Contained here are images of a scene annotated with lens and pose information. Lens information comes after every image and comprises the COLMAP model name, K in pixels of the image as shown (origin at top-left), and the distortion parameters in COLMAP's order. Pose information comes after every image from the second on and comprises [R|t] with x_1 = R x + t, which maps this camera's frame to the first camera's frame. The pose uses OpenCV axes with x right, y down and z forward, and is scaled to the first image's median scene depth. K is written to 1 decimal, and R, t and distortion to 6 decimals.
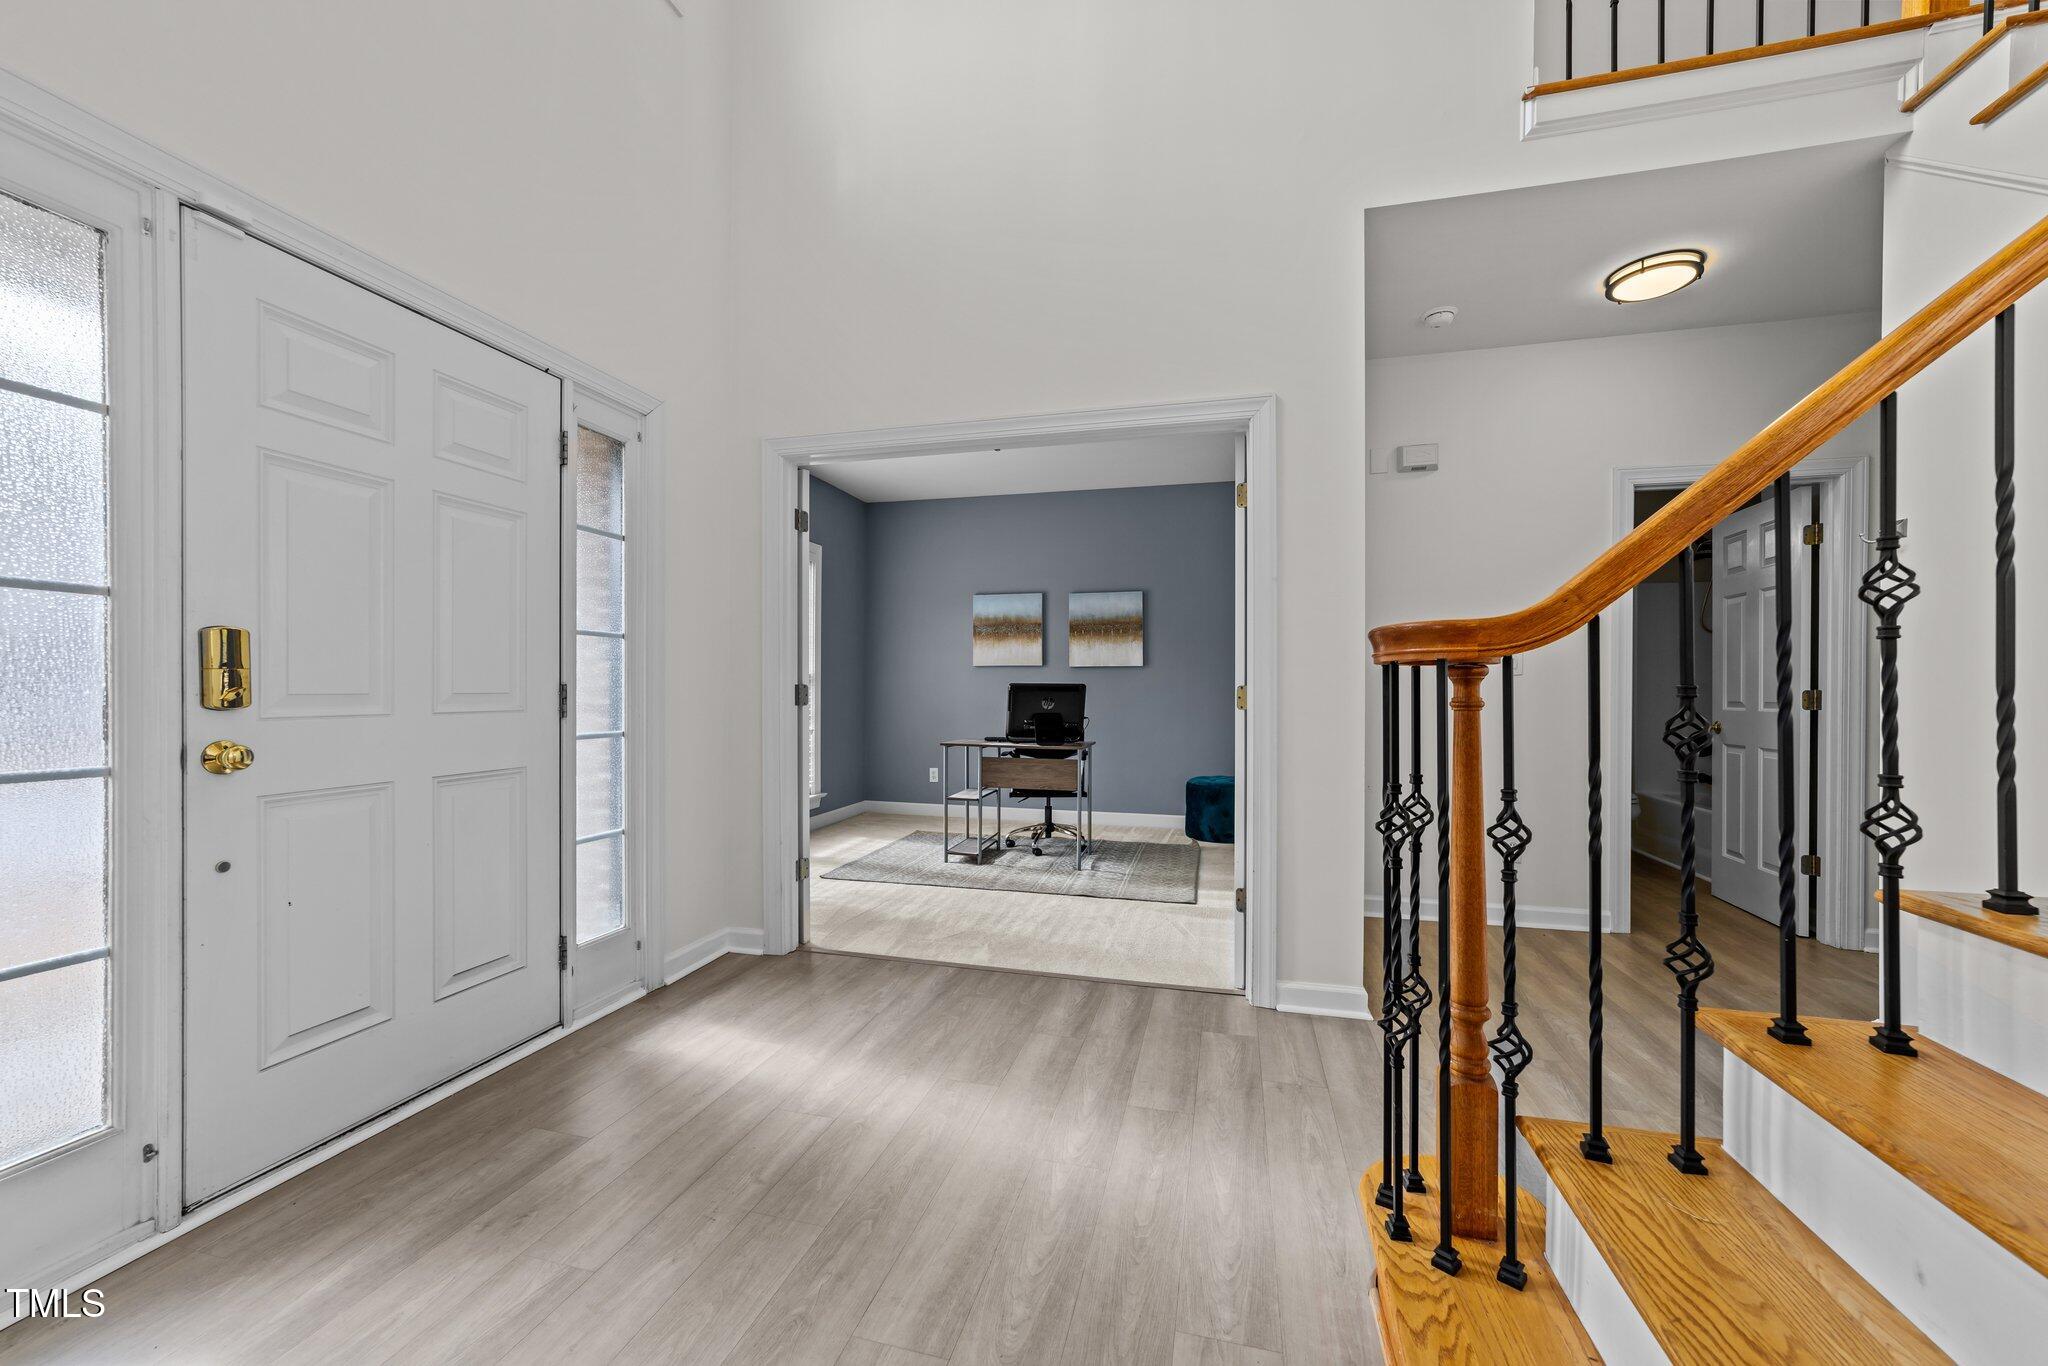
lens RADIAL K [[787.8, 0, 1024.0], [0, 787.8, 683.0], [0, 0, 1]] dist [-0.000514, -0.000053]
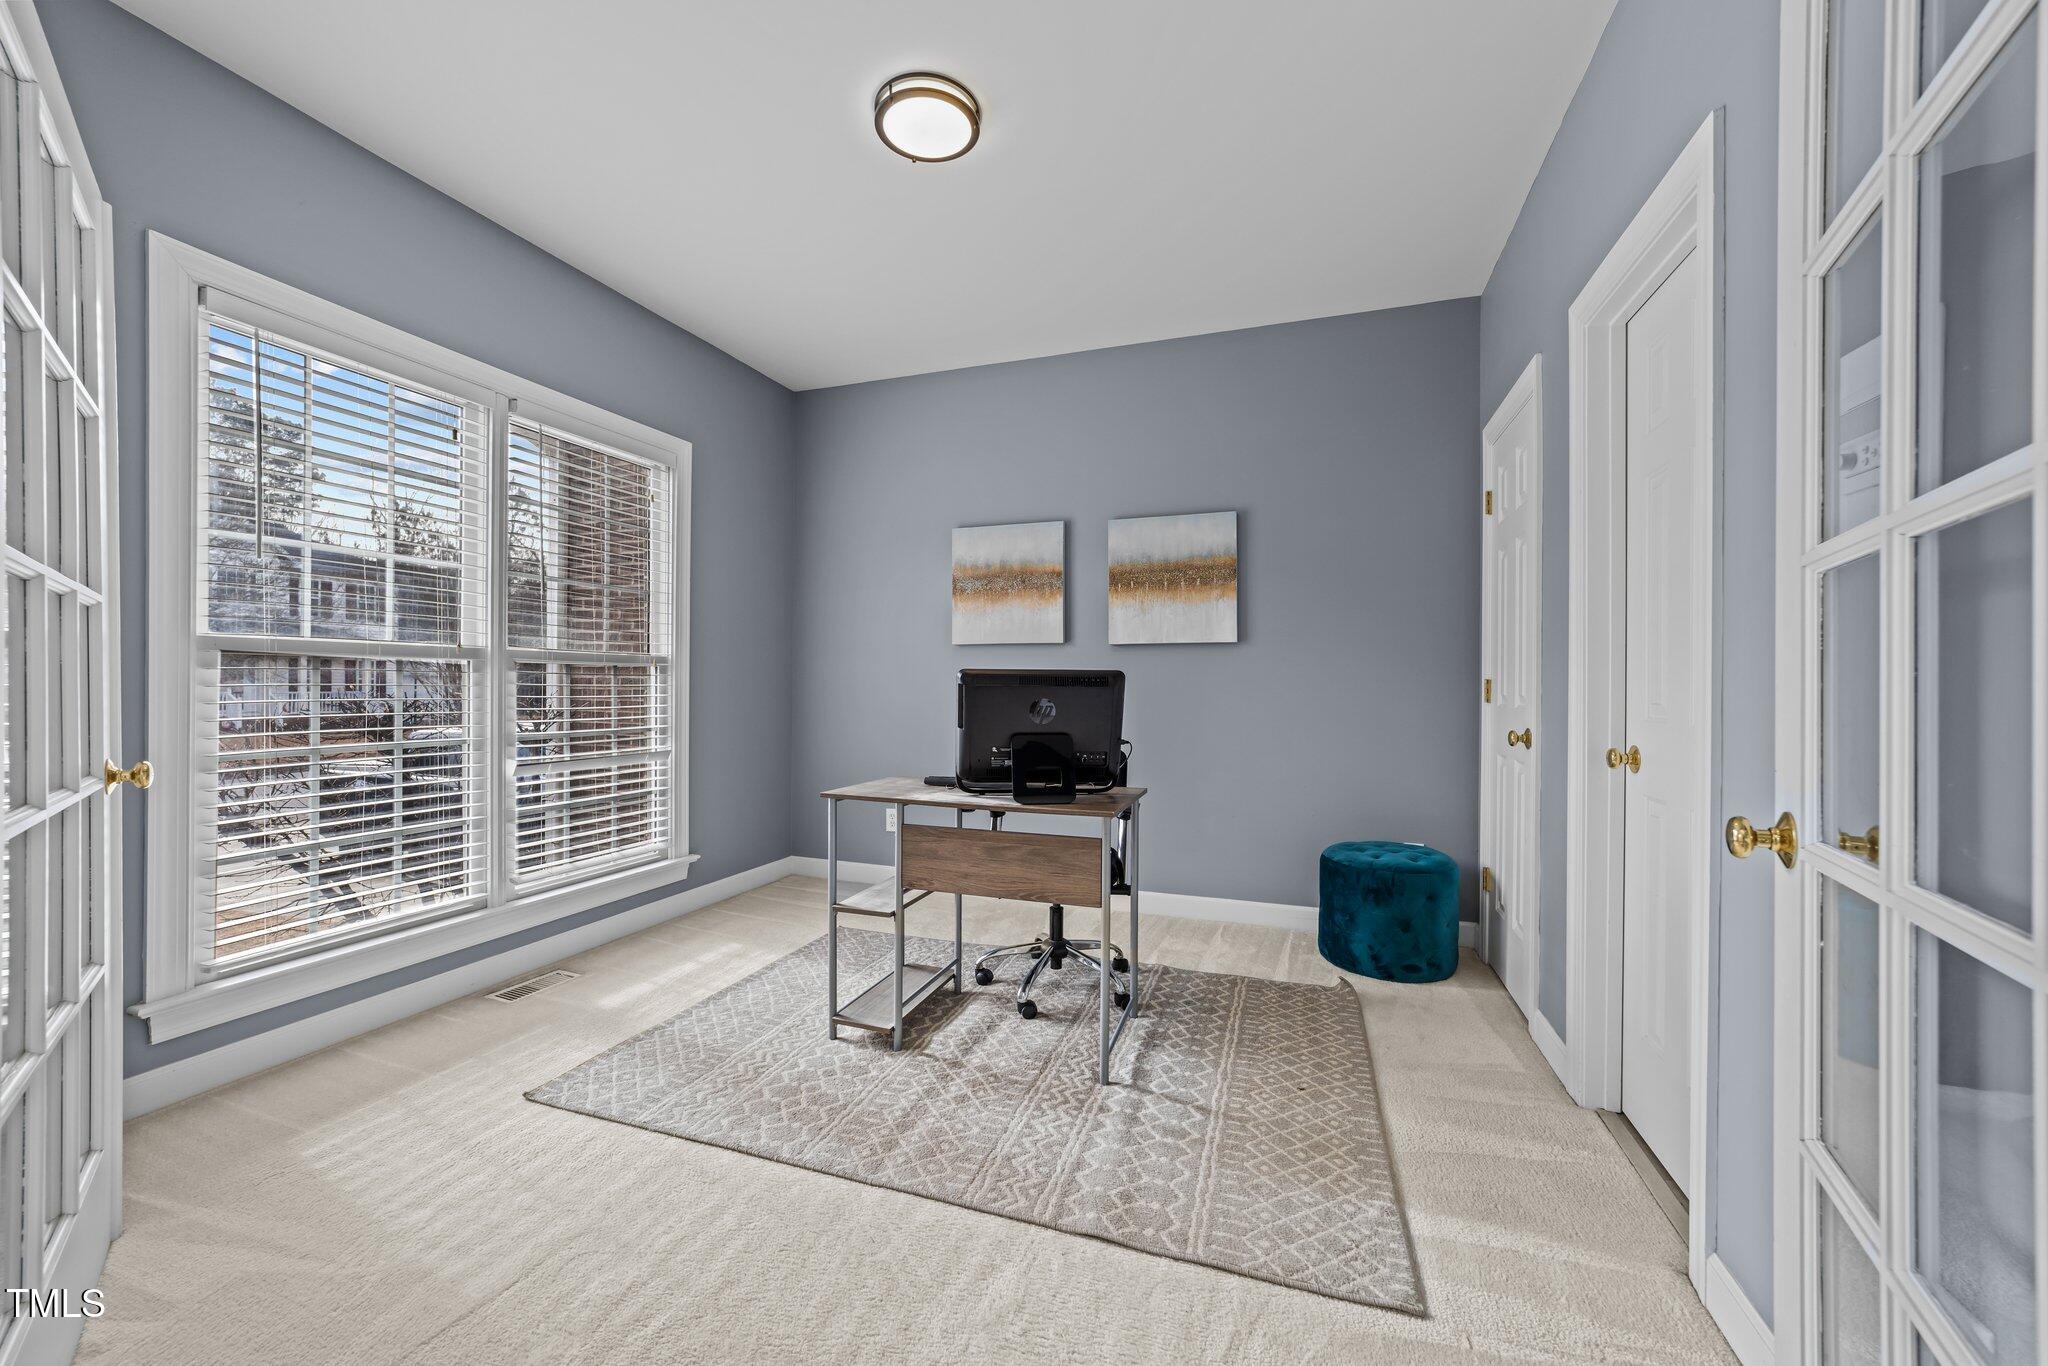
lens RADIAL K [[795.5, 0, 1028.8], [0, 795.5, 675.5], [0, 0, 1]] dist [-0.000697, -0.000034]
pose [[0.996540, 0.000799, -0.083115, 0.056921], [-0.000948, 0.999998, -0.001757, 0.004525], [0.083113, 0.001830, 0.996538, 0.482558]]
